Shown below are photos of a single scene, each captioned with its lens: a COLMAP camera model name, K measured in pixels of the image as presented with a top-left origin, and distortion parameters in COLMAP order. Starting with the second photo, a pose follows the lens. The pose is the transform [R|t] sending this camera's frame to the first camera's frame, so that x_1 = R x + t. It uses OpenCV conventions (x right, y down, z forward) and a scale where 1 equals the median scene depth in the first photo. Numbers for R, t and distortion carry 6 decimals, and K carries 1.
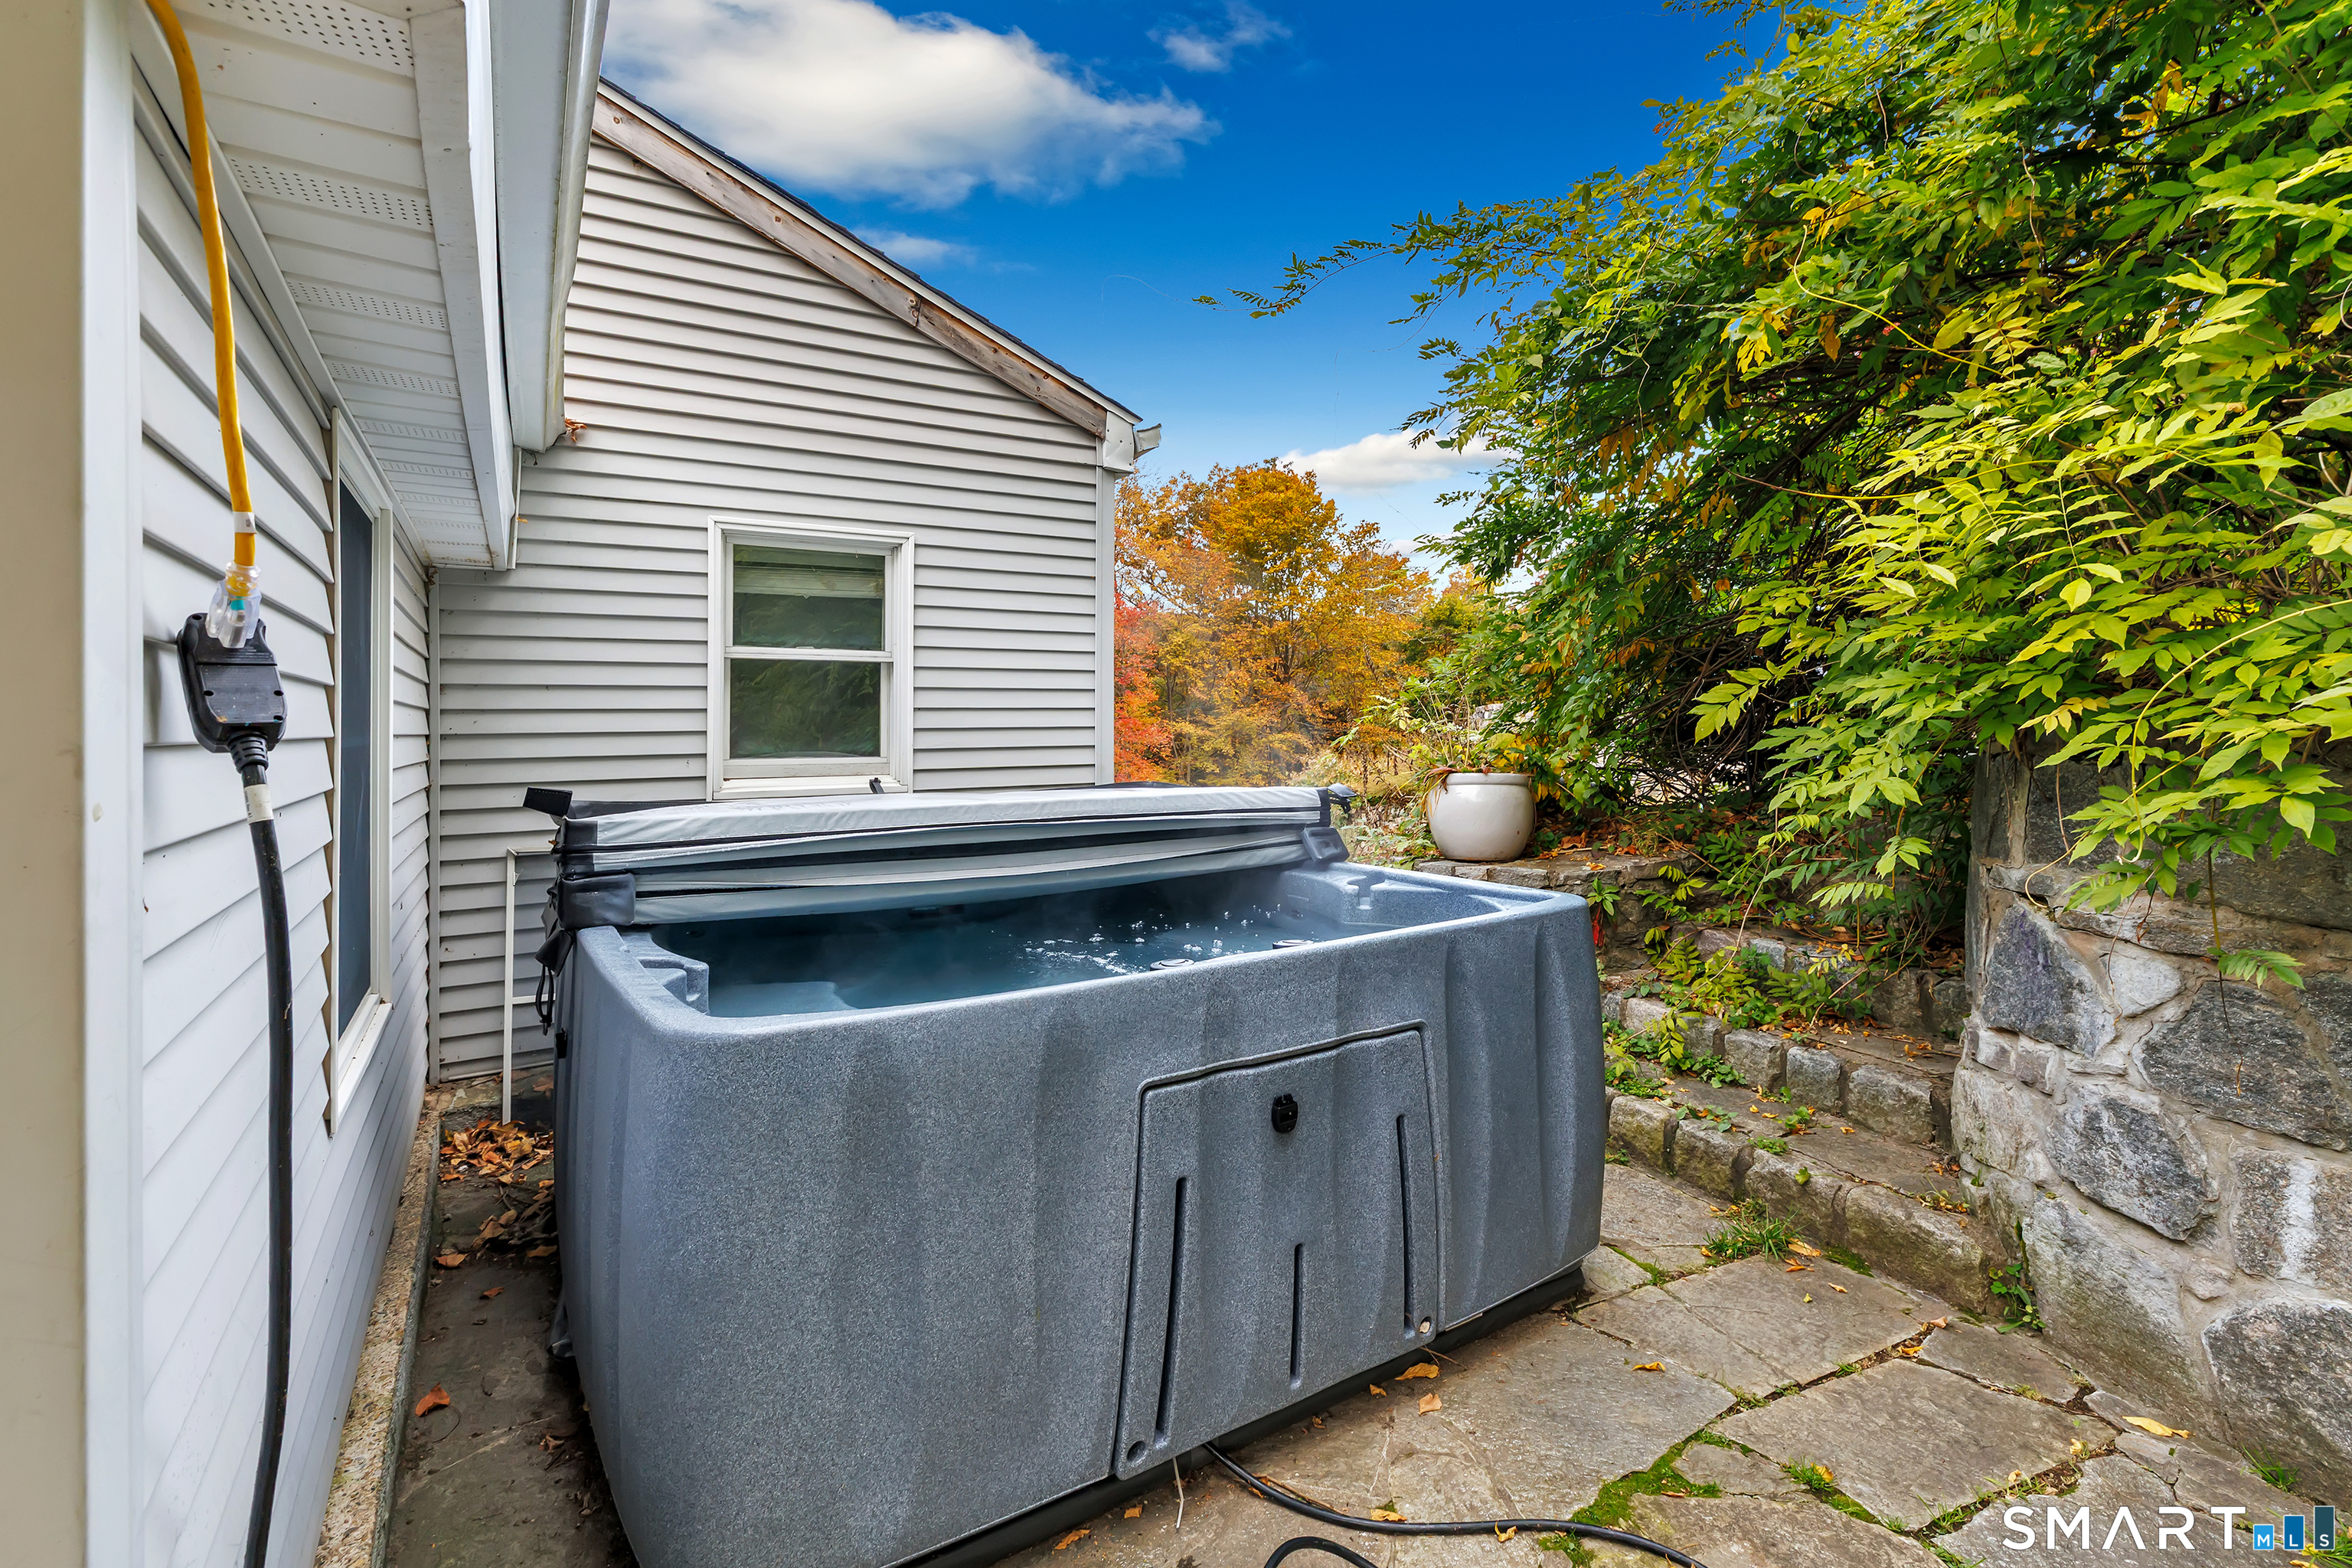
lens RADIAL K [[1076.6, 0, 1192.0], [0, 1076.6, 707.7], [0, 0, 1]] dist [0.000505, 0.001486]
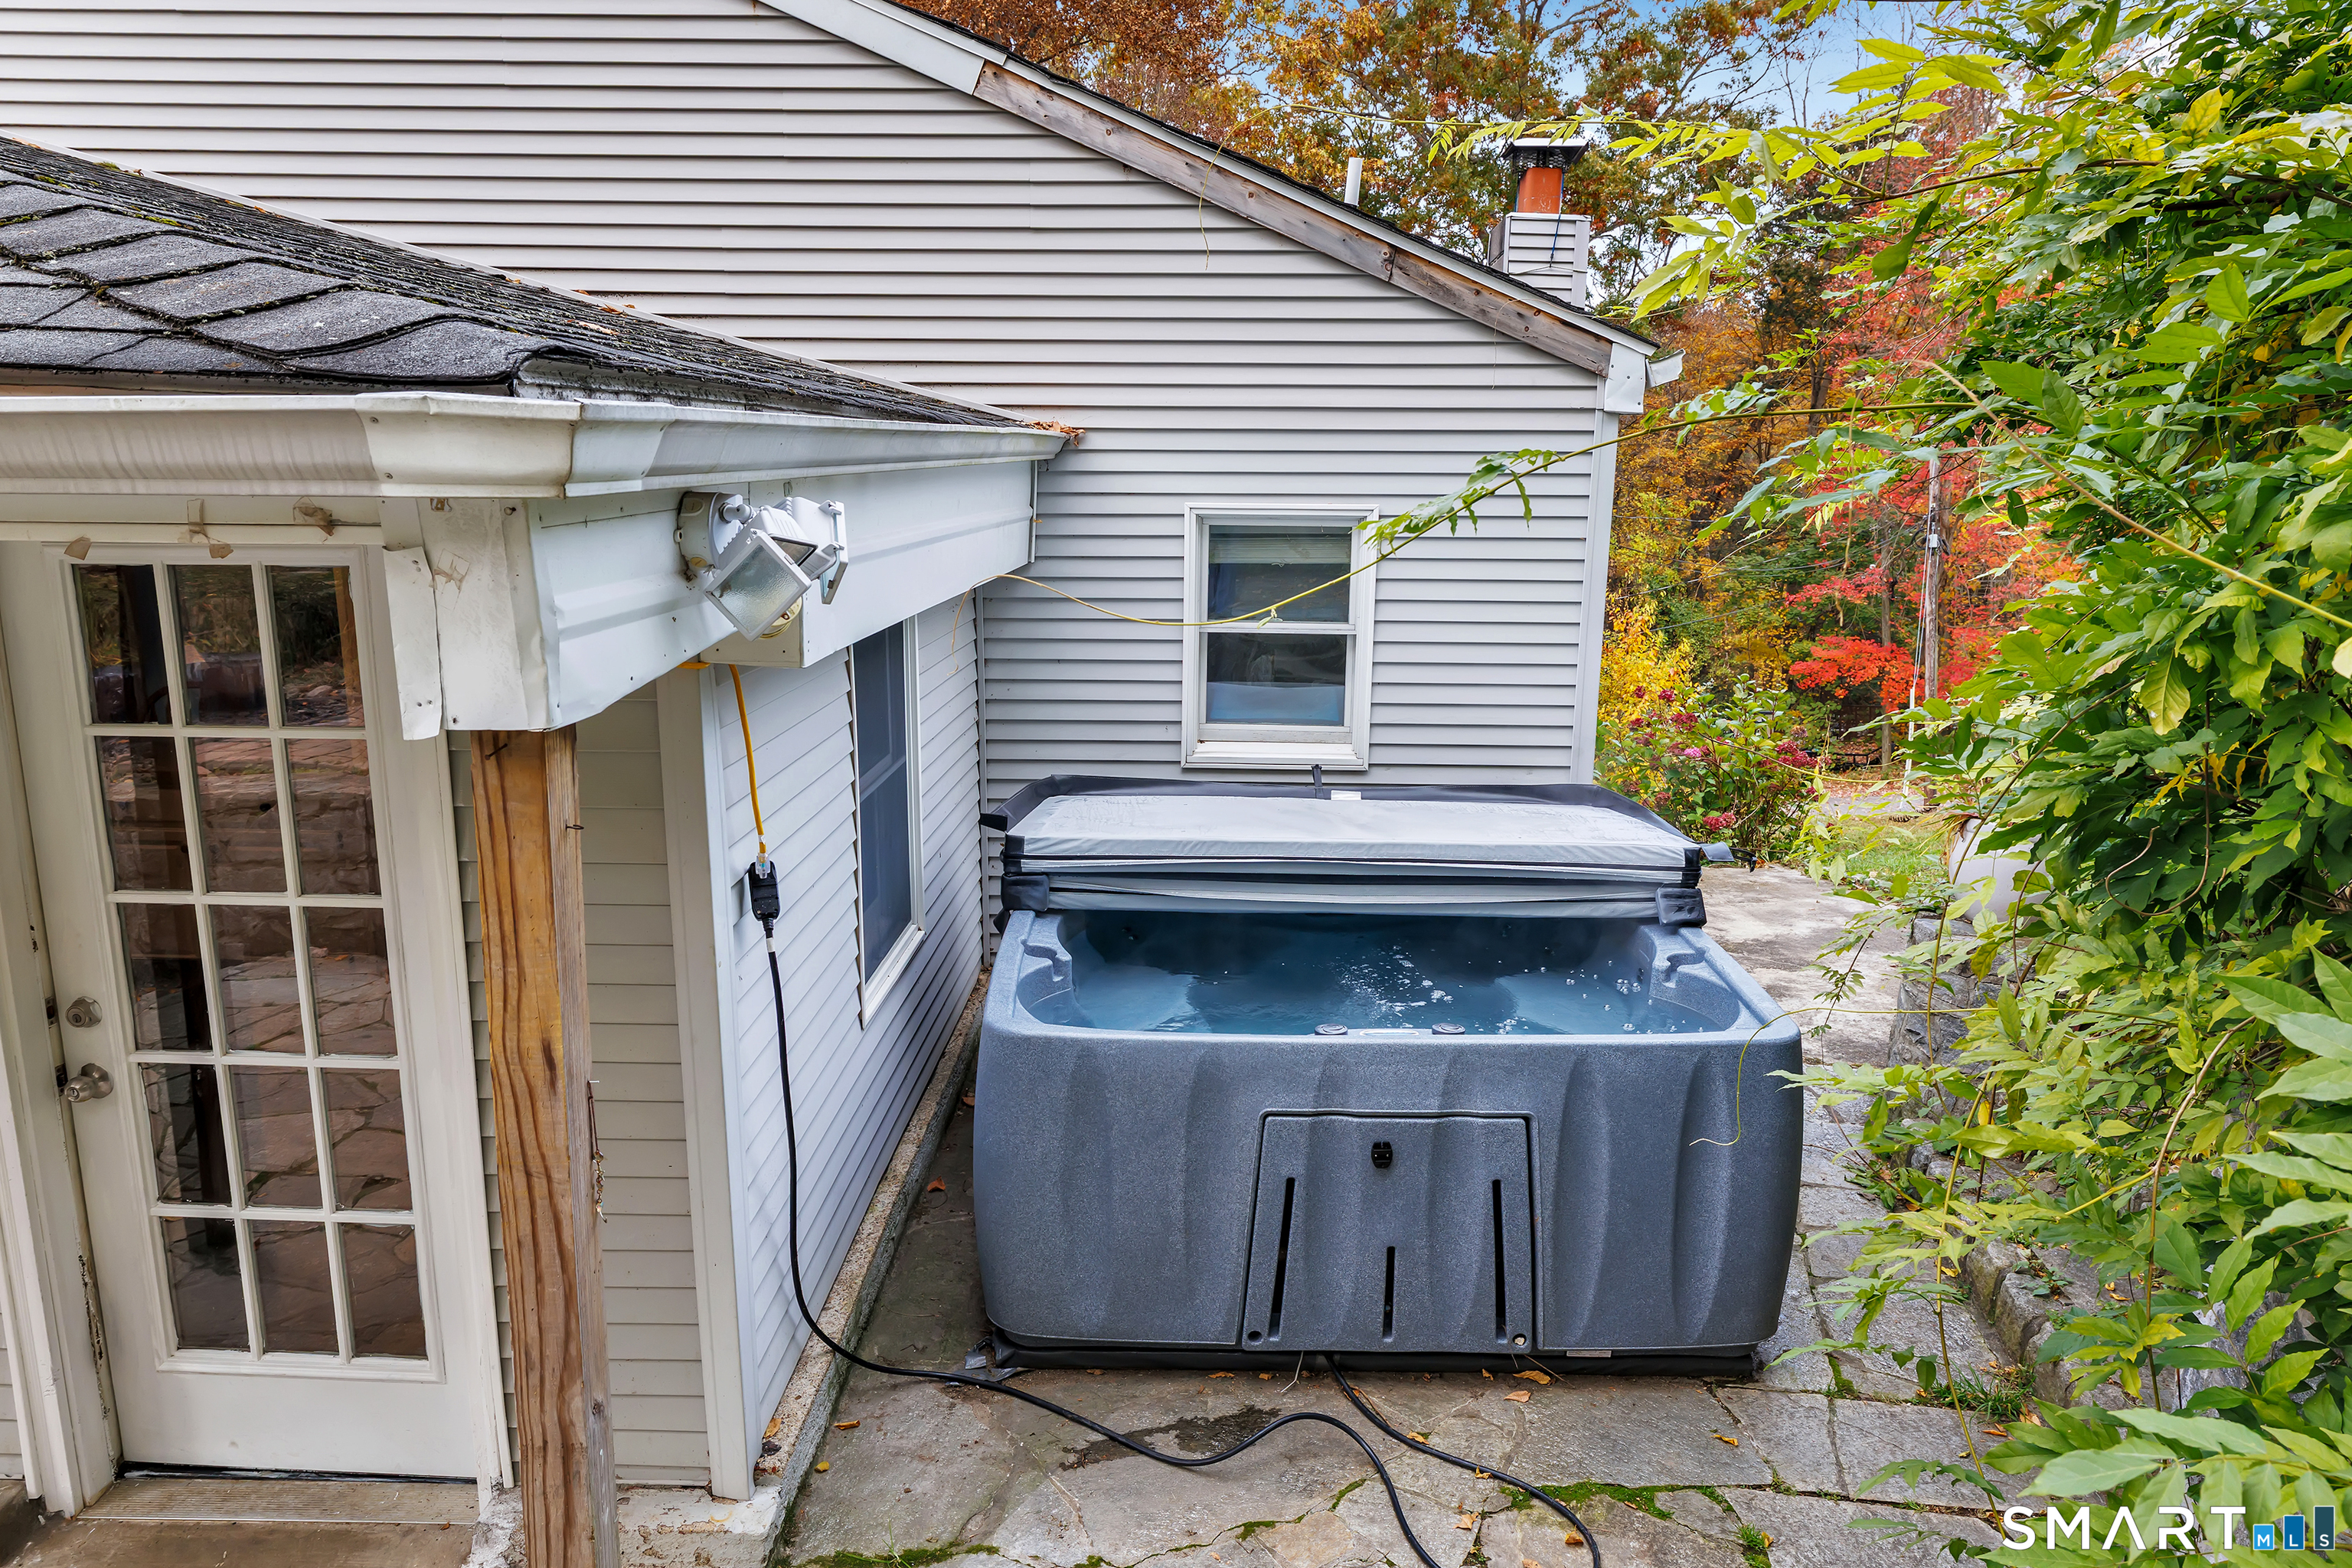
lens RADIAL K [[1552.8, 0, 1183.8], [0, 1552.8, 777.3], [0, 0, 1]] dist [0.011479, -0.001473]
pose [[0.832323, 0.123419, -0.540376, 0.712422], [-0.006358, 0.976958, 0.213339, -0.407828], [0.554254, -0.174131, 0.813929, -0.523789]]
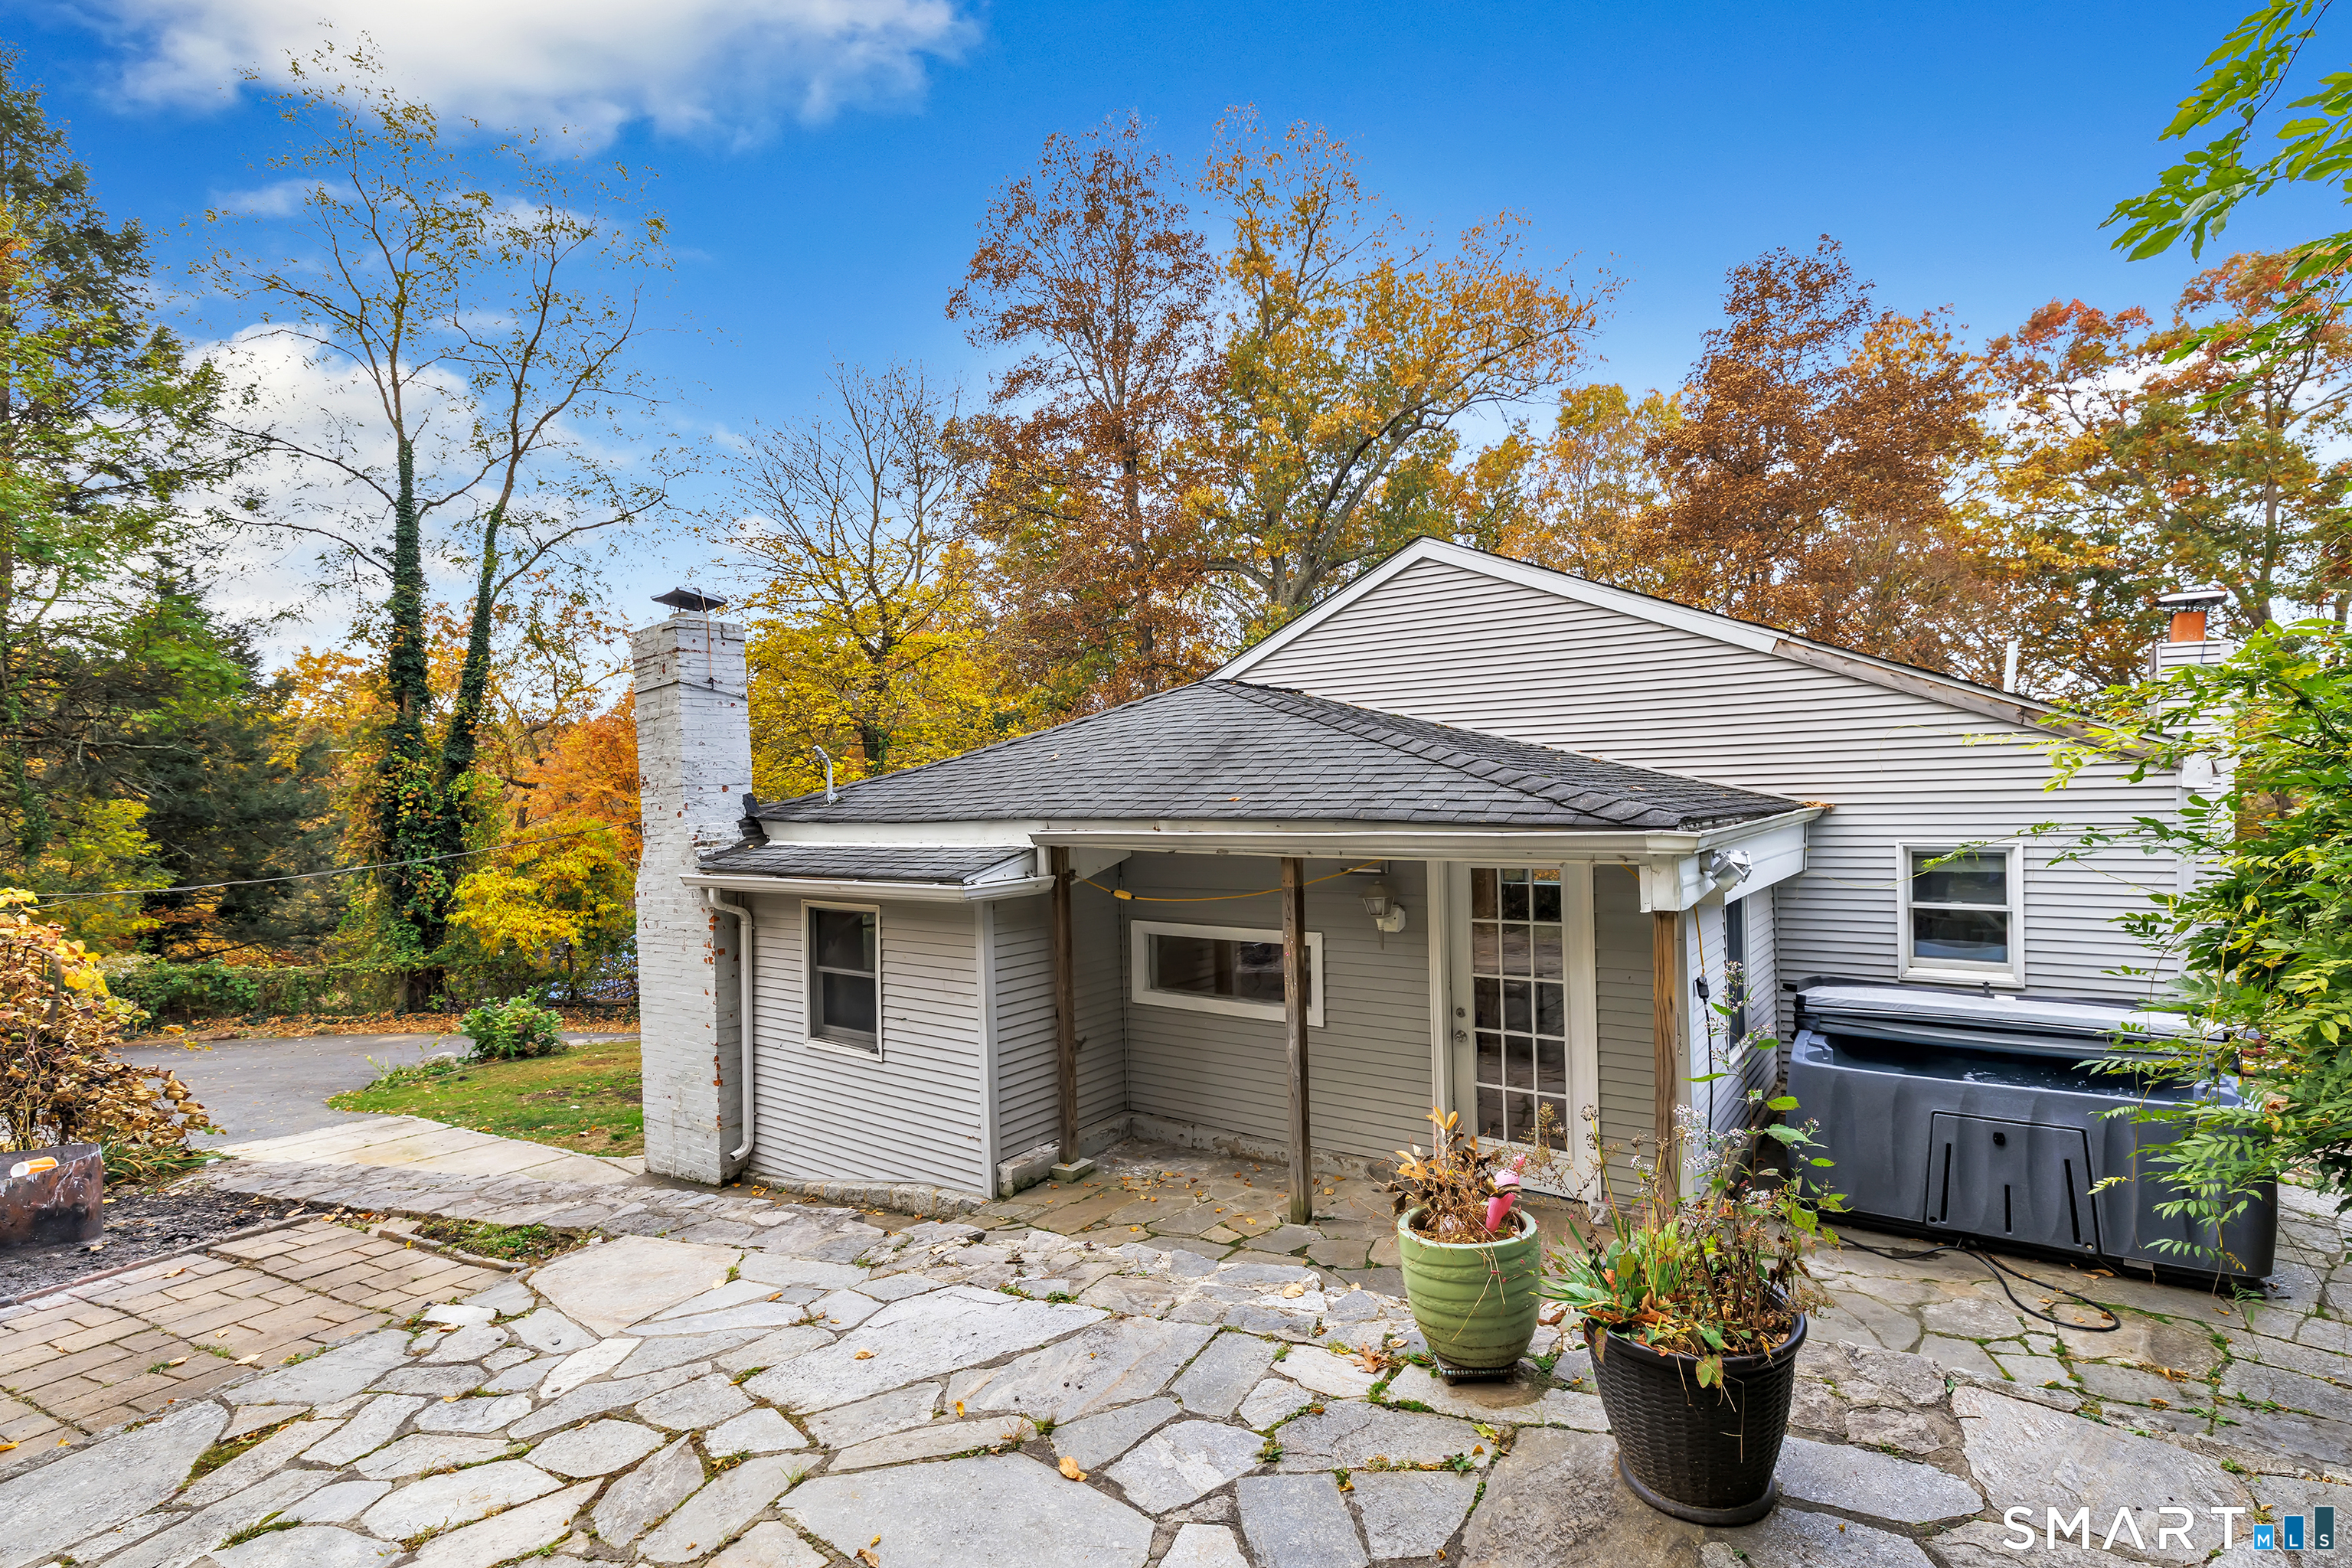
lens RADIAL K [[1076.6, 0, 1189.8], [0, 1076.6, 797.1], [0, 0, 1]] dist [0.000505, 0.001486]
pose [[0.373066, -0.007248, -0.927777, 1.644234], [0.030360, 0.999529, 0.004400, -0.527521], [0.927308, -0.029809, 0.373110, -1.753537]]
